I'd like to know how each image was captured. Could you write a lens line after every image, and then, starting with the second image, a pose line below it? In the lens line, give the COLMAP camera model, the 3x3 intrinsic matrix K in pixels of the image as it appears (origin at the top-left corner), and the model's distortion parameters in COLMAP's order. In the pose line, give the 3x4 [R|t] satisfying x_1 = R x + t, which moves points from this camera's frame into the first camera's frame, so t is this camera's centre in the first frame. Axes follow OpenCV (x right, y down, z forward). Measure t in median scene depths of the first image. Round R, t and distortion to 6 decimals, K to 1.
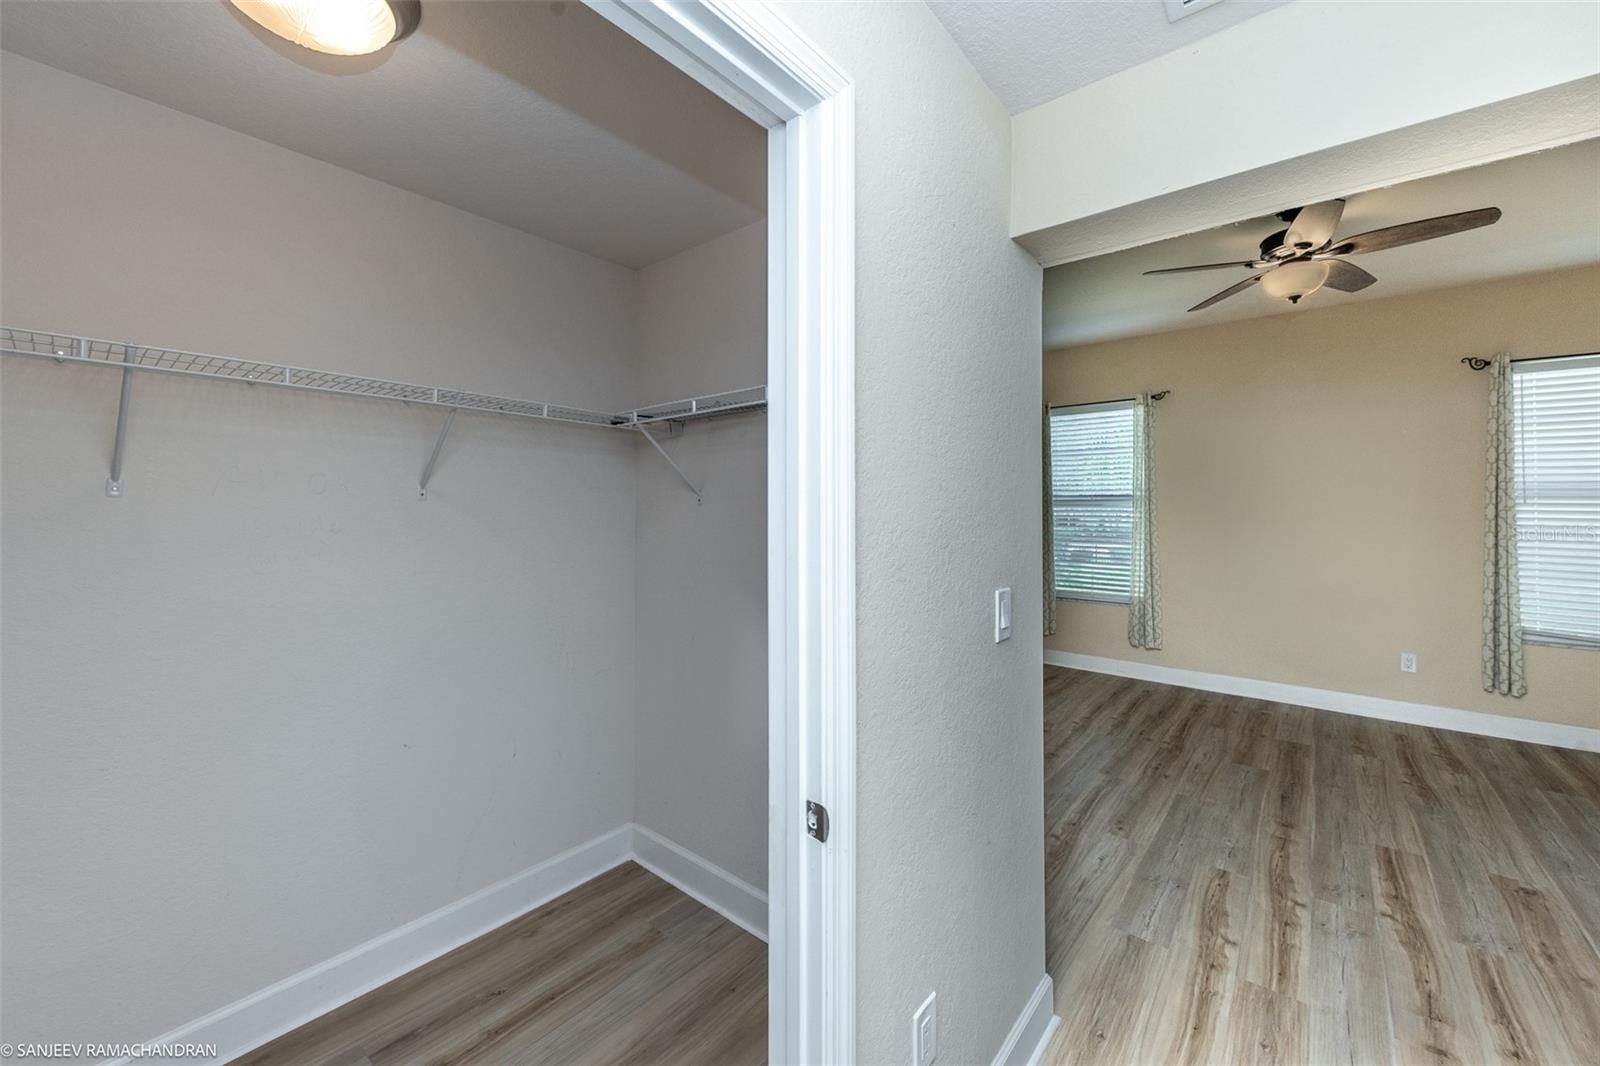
lens RADIAL K [[599.5, 0, 831.7], [0, 599.5, 499.3], [0, 0, 1]] dist [0.000123, -0.004295]
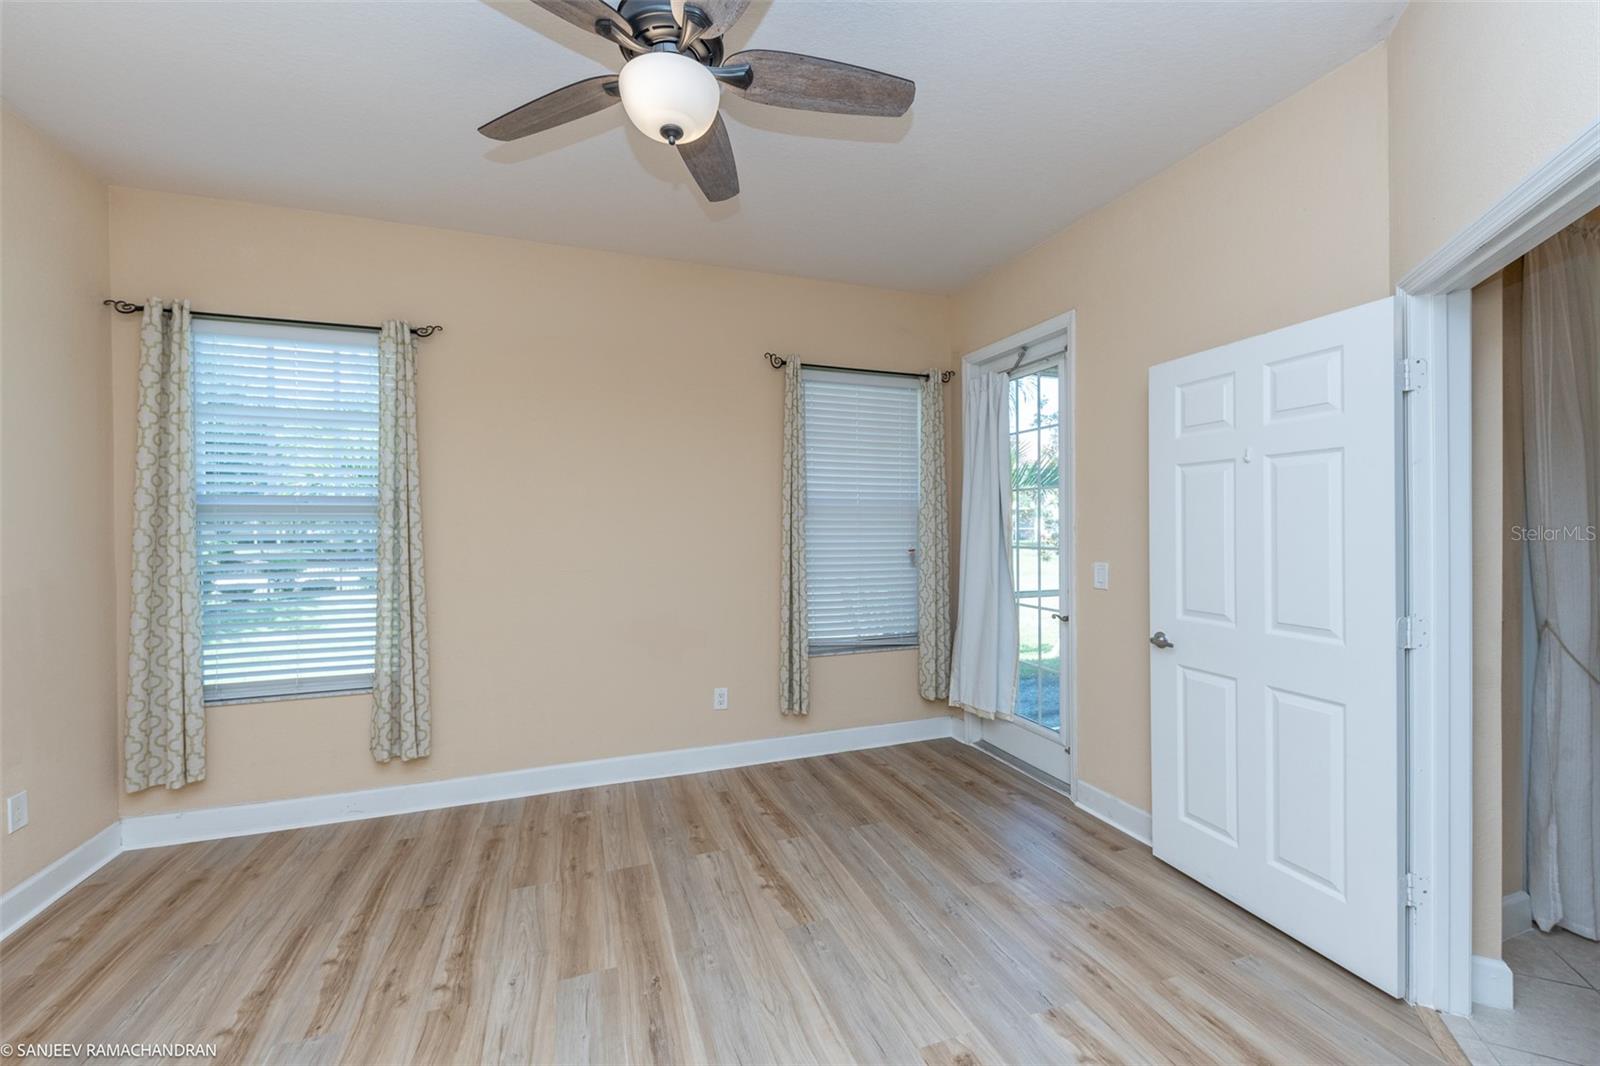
lens RADIAL K [[648.9, 0, 799.1], [0, 648.9, 529.3], [0, 0, 1]] dist [0.006494, -0.003501]
pose [[0.523042, -0.015128, 0.852173, 0.285776], [-0.005600, 0.999760, 0.021185, 0.011563], [-0.852288, -0.015853, 0.522832, 0.515649]]
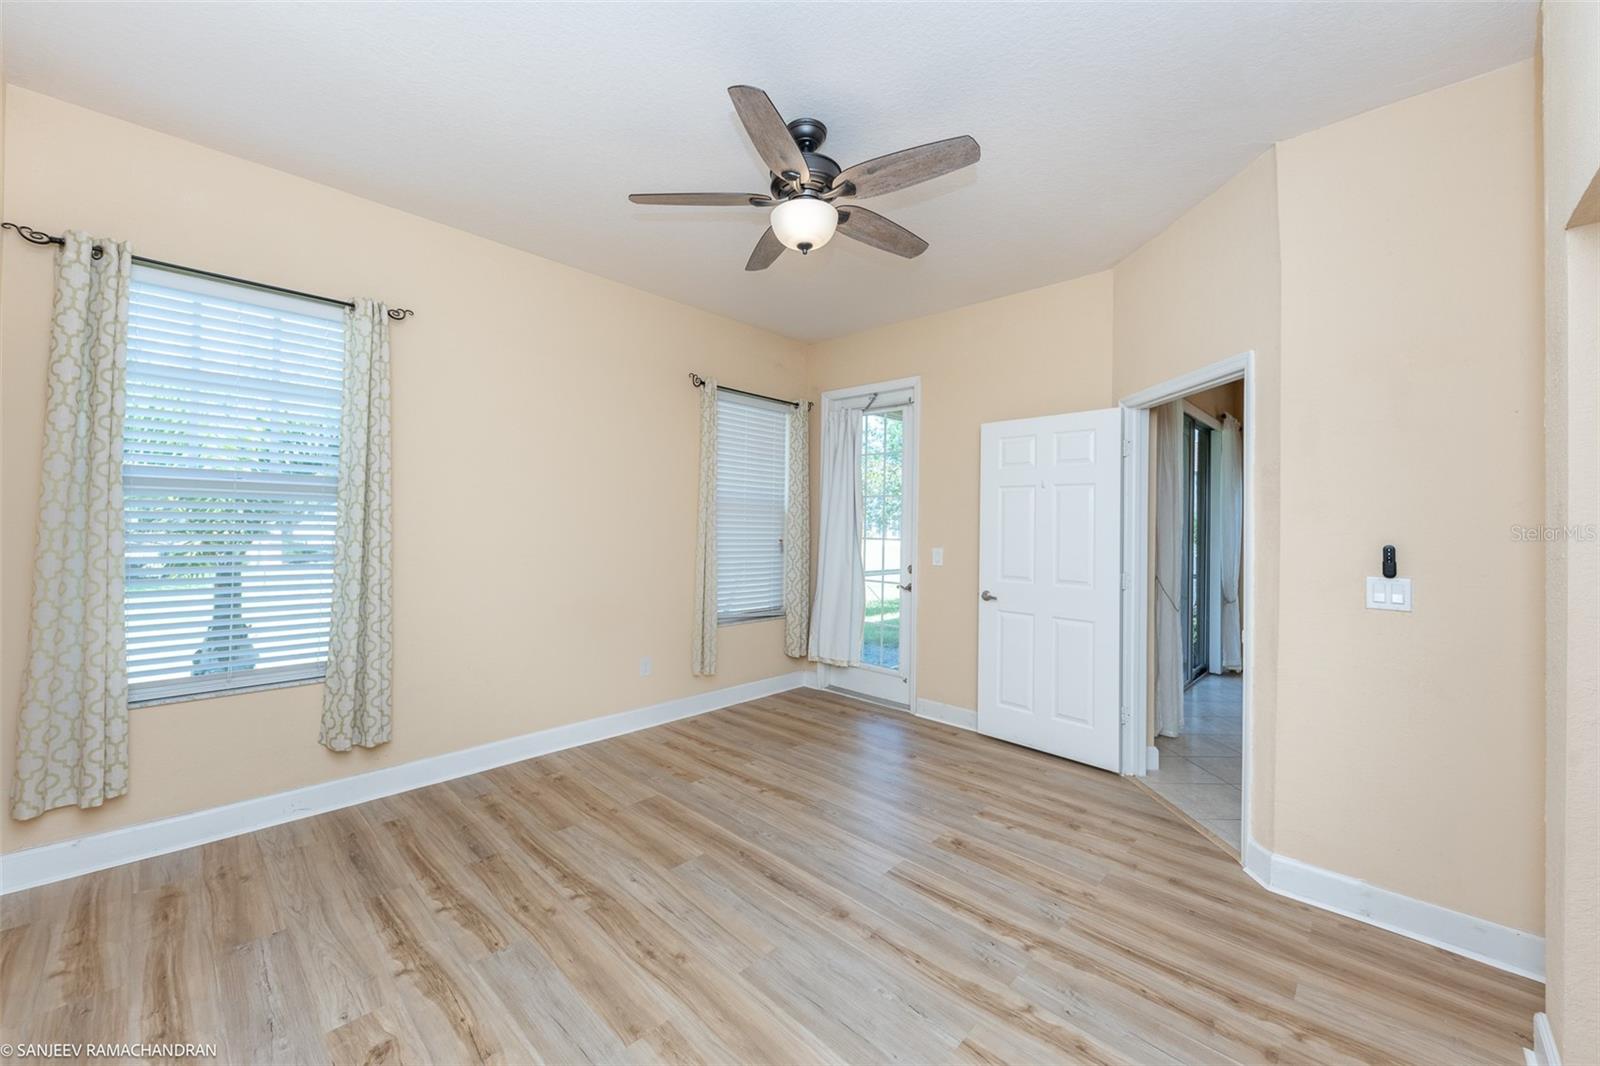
lens RADIAL K [[618.0, 0, 807.2], [0, 618.0, 518.9], [0, 0, 1]] dist [0.000296, -0.000479]
pose [[0.084595, 0.004116, 0.996407, -0.039964], [-0.033810, 0.999427, -0.001258, 0.025411], [-0.995842, -0.033582, 0.084686, 0.806590]]
